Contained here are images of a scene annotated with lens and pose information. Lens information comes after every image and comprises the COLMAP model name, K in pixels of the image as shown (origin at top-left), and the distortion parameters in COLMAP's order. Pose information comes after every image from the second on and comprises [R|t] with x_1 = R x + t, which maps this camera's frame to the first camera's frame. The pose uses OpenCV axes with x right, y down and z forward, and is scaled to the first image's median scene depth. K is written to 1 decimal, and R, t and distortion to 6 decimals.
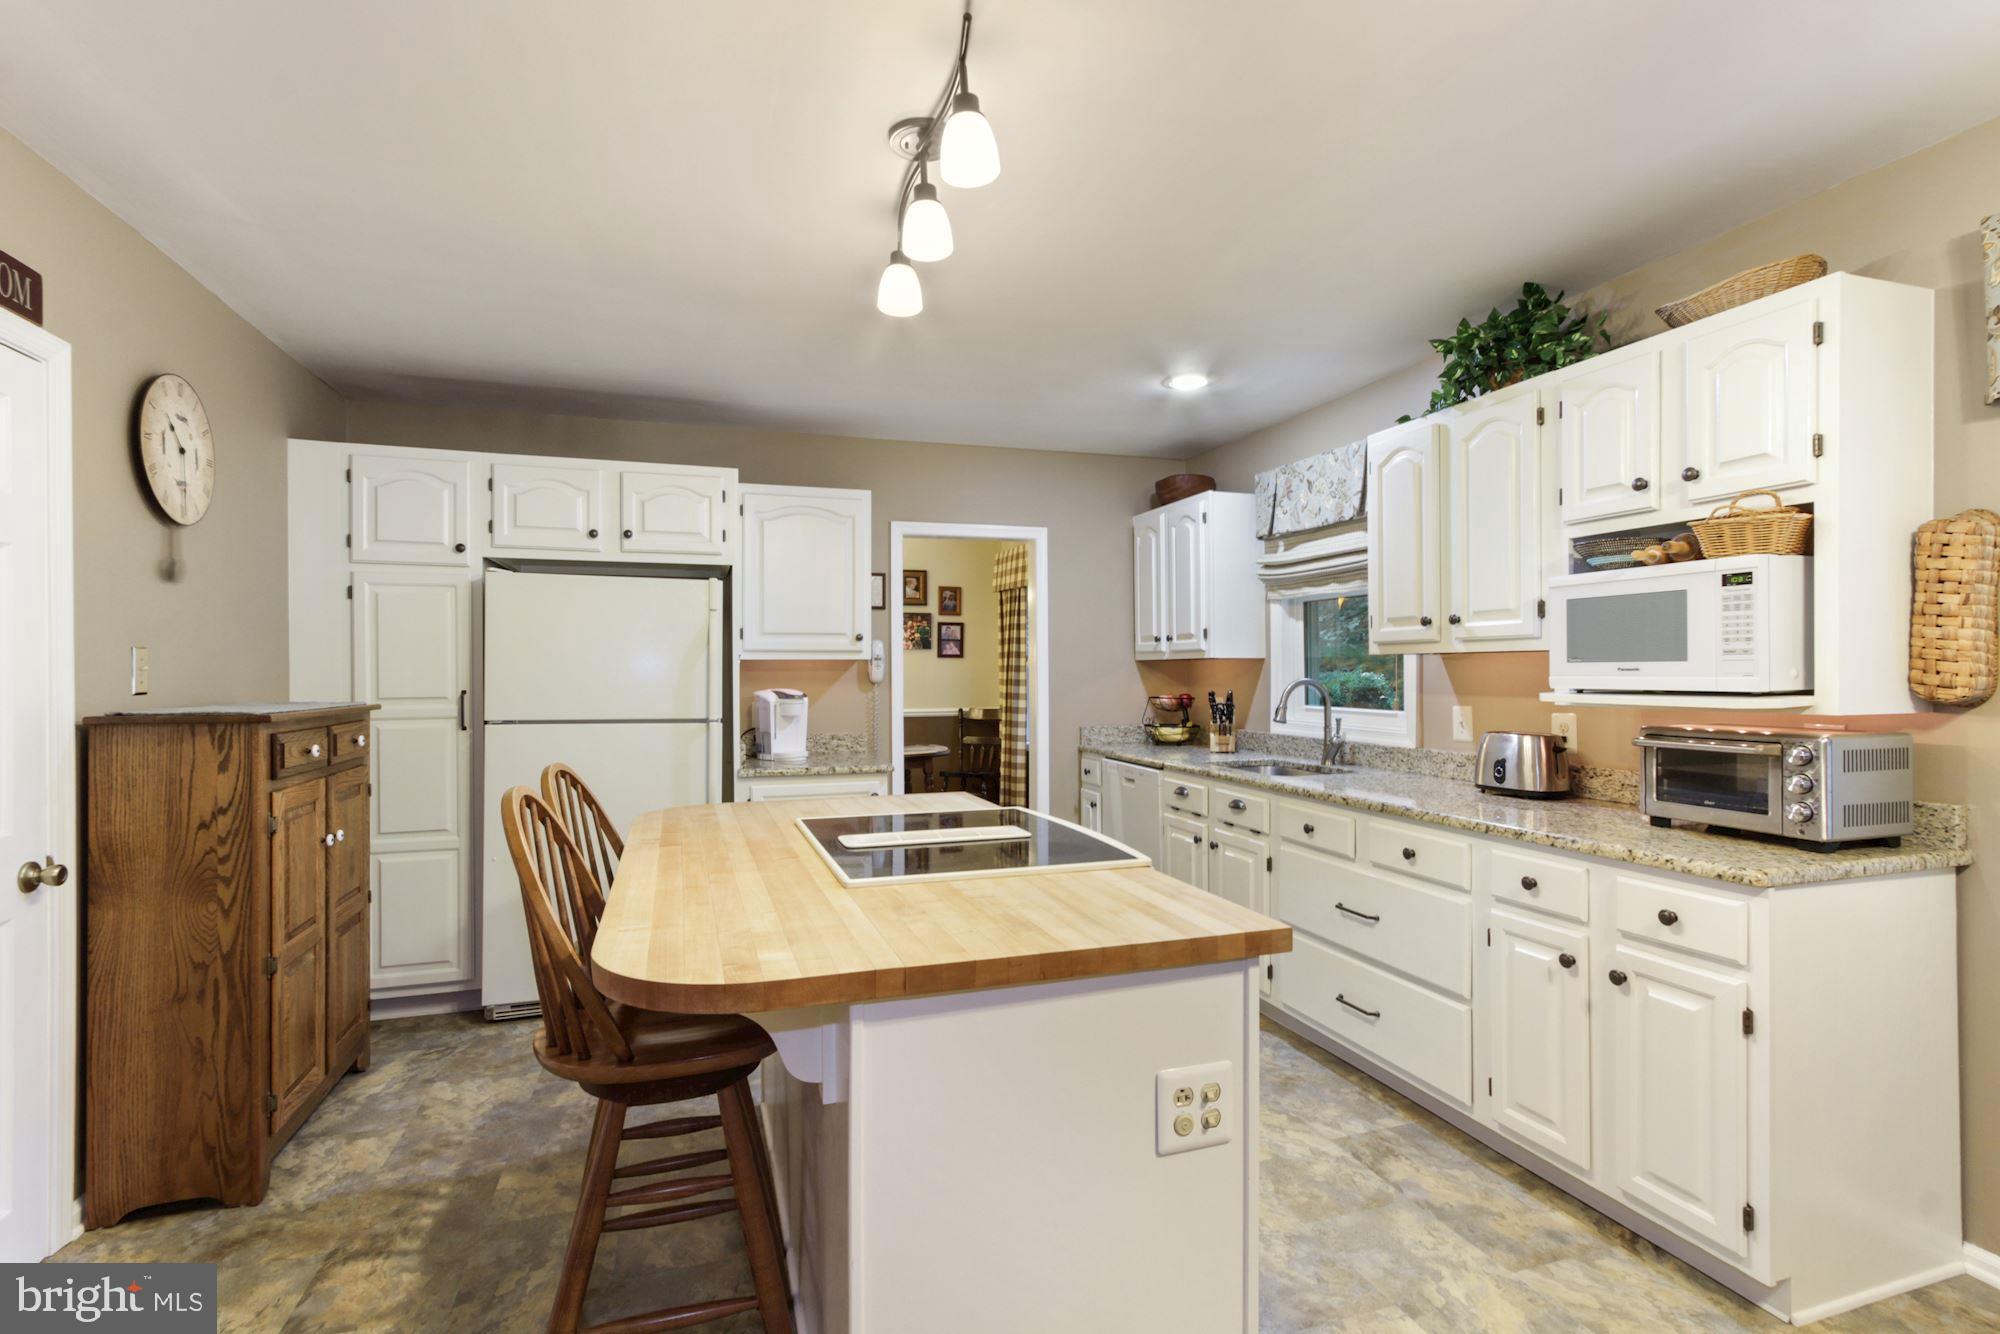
lens RADIAL K [[944.4, 0, 1002.1], [0, 944.4, 677.3], [0, 0, 1]] dist [0.001771, 0.000438]
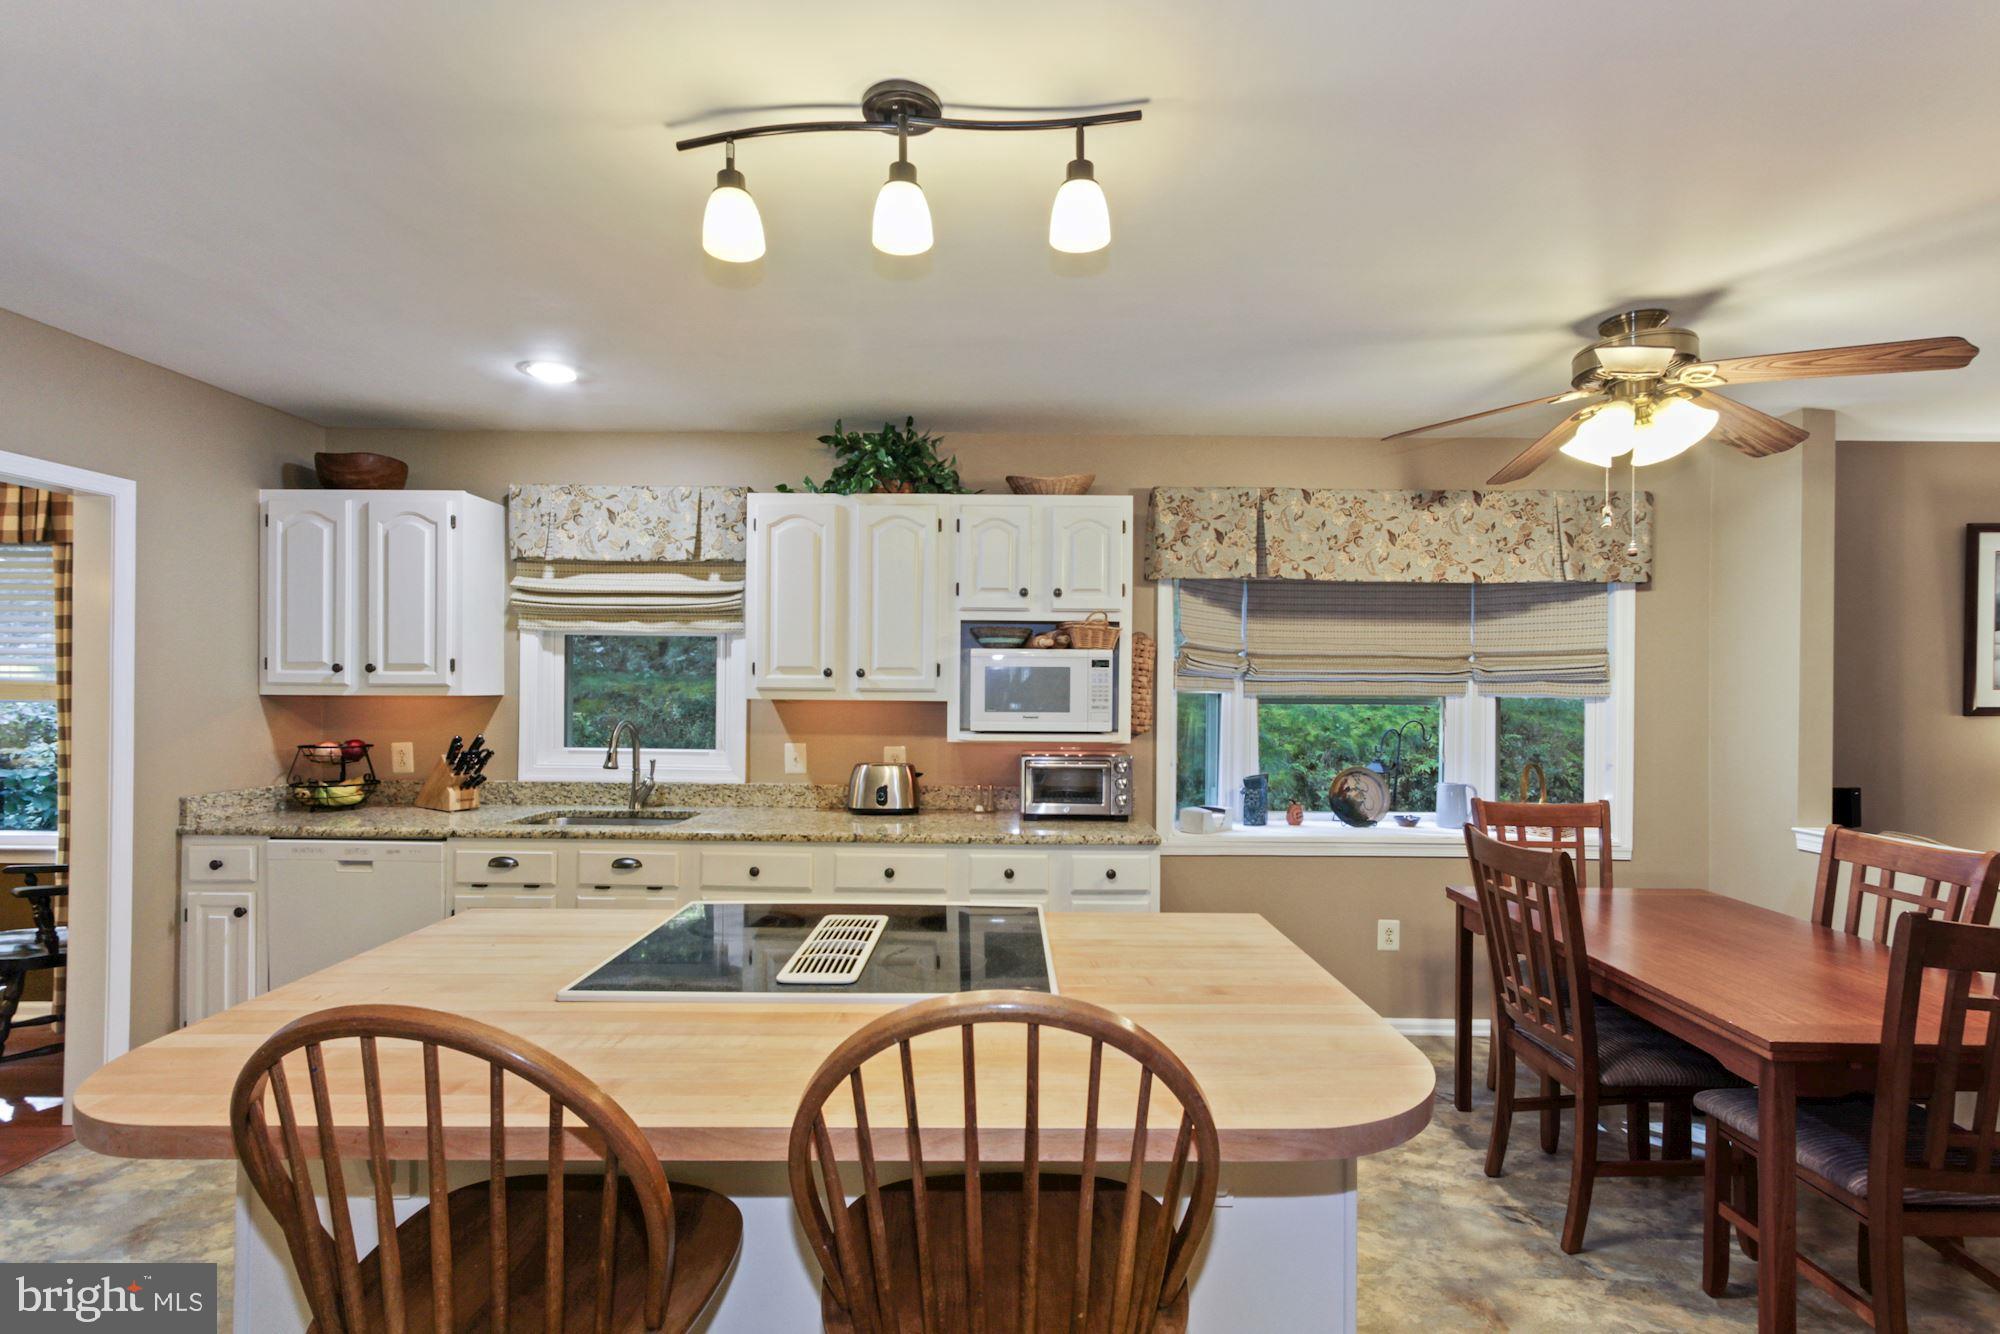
lens RADIAL K [[915.6, 0, 1006.5], [0, 915.6, 685.5], [0, 0, 1]] dist [0.001788, 0.000378]
pose [[0.321446, 0.010667, 0.946868, -0.590828], [-0.003584, 0.999943, -0.010048, -0.035813], [-0.946921, -0.000164, 0.321466, 0.472152]]
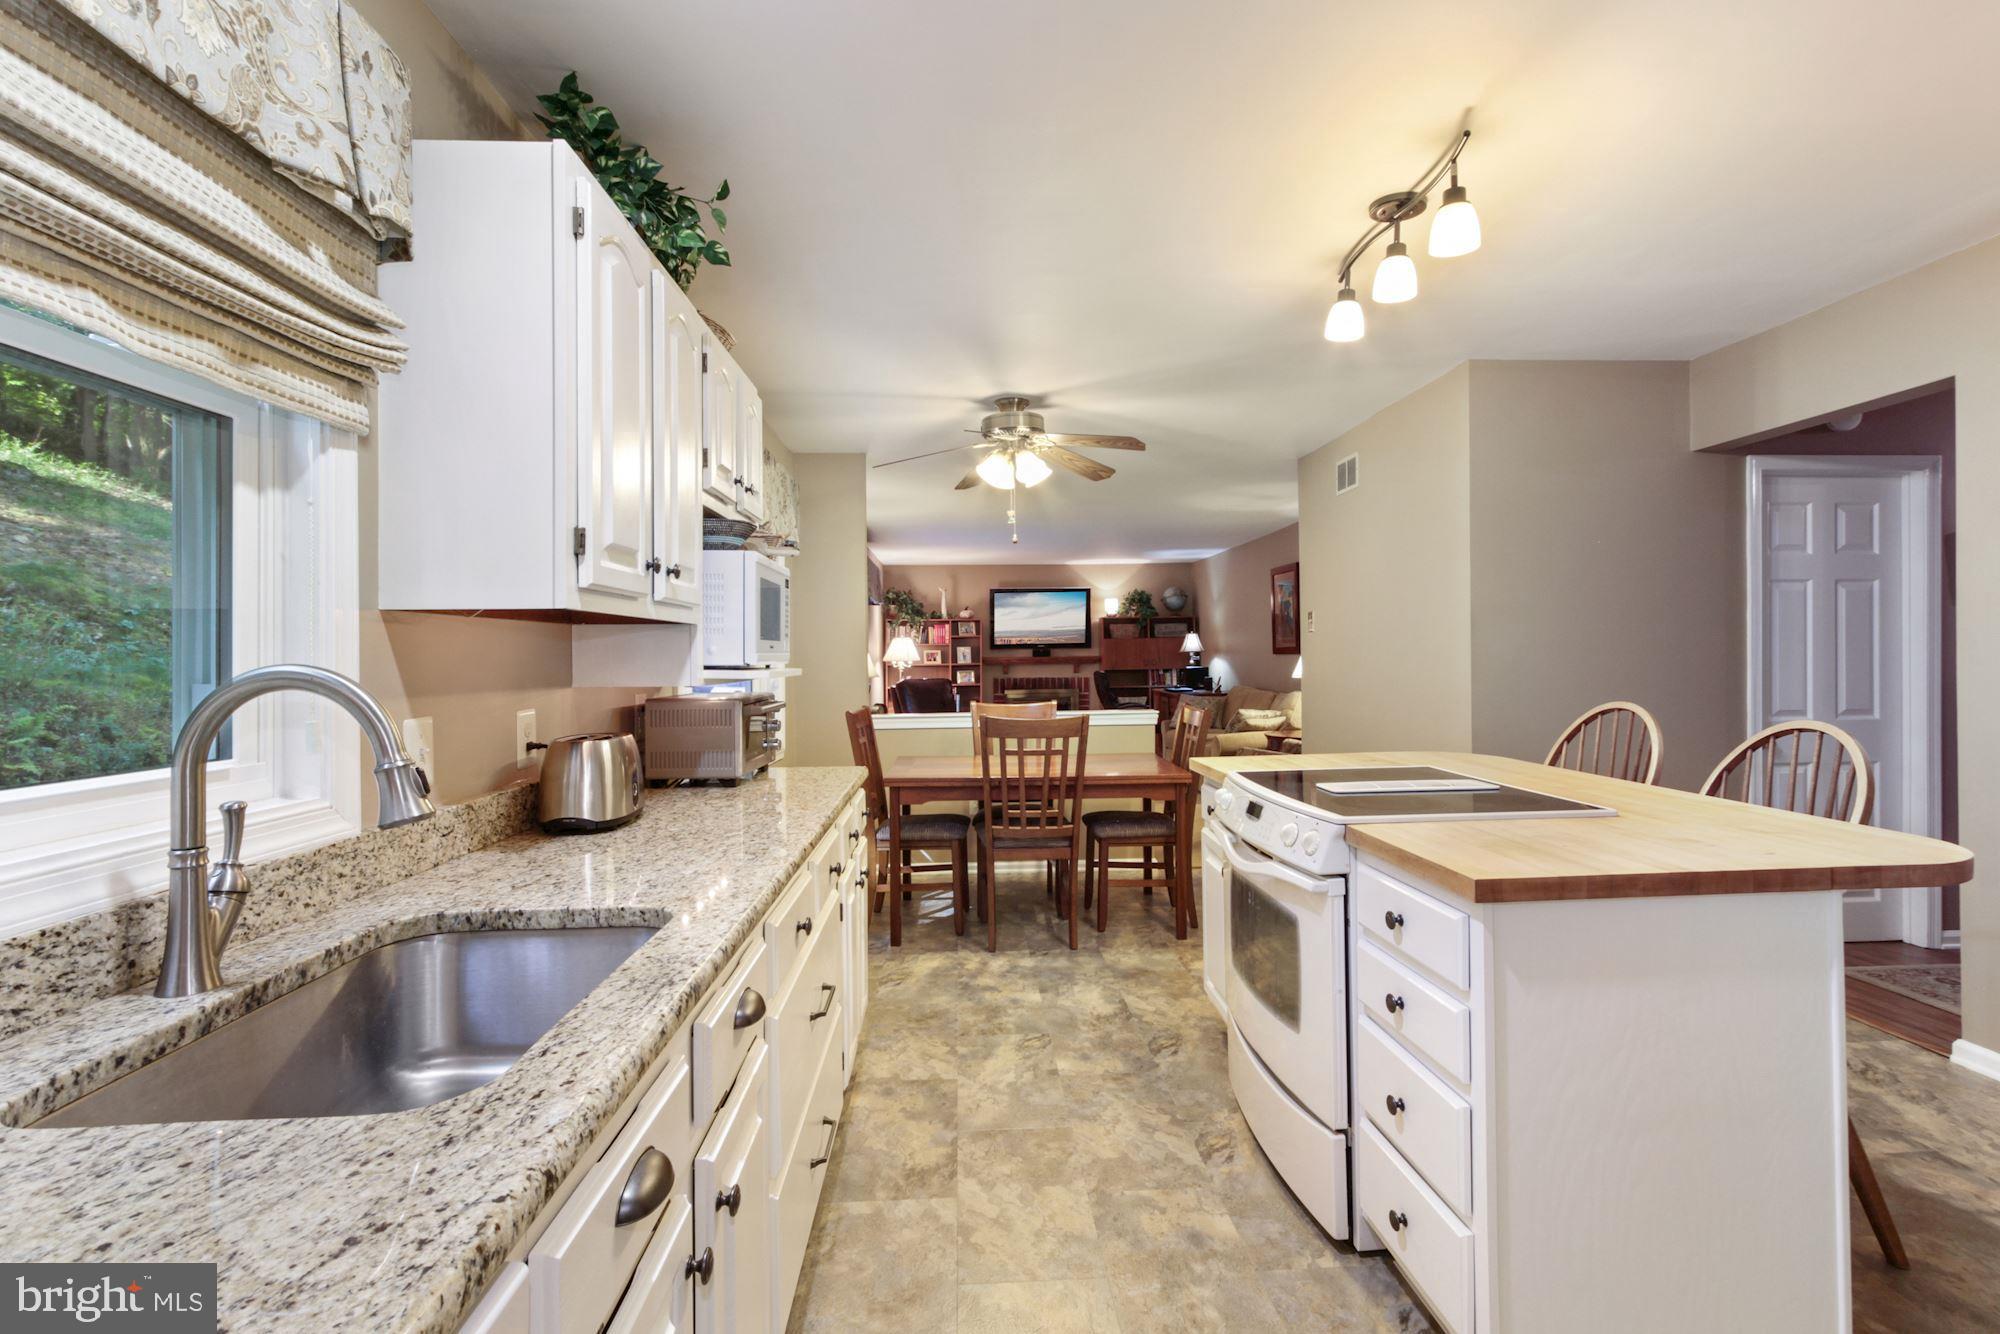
lens RADIAL K [[936.7, 0, 1017.9], [0, 936.7, 655.0], [0, 0, 1]] dist [0.000101, 0.002111]
pose [[-0.967327, 0.014746, 0.253103, 0.069578], [0.016986, 0.999833, 0.006668, -0.000702], [-0.252963, 0.010749, -0.967416, 1.671061]]
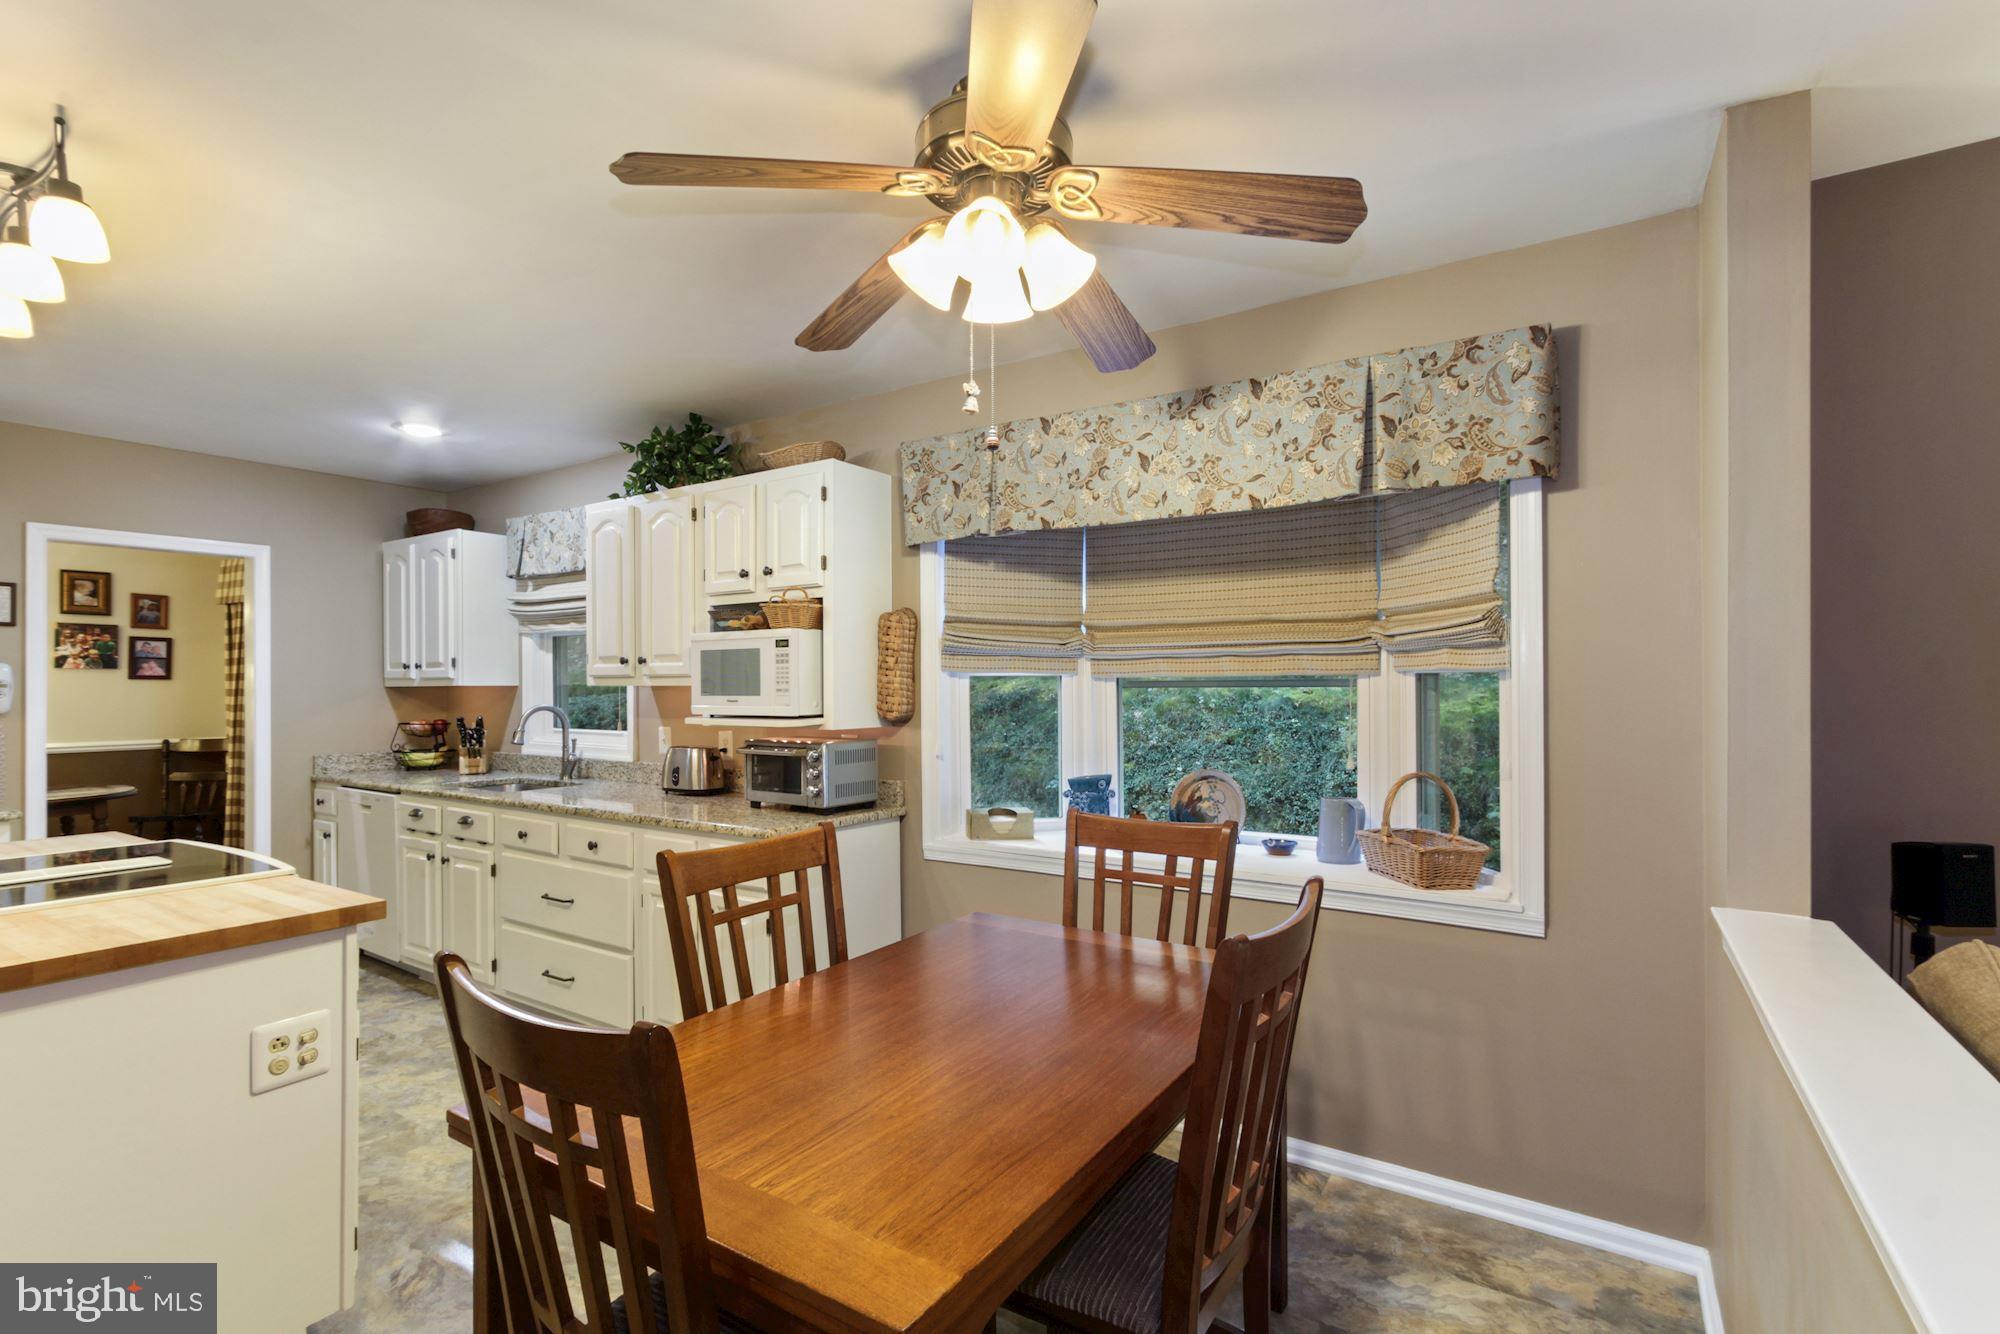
lens RADIAL K [[915.3, 0, 1009.2], [0, 915.3, 683.9], [0, 0, 1]] dist [-0.004016, 0.000850]
pose [[0.780555, 0.005334, 0.625064, 0.095632], [0.002892, 0.999922, -0.012145, -0.013117], [-0.625080, 0.011287, 0.780479, -0.298337]]
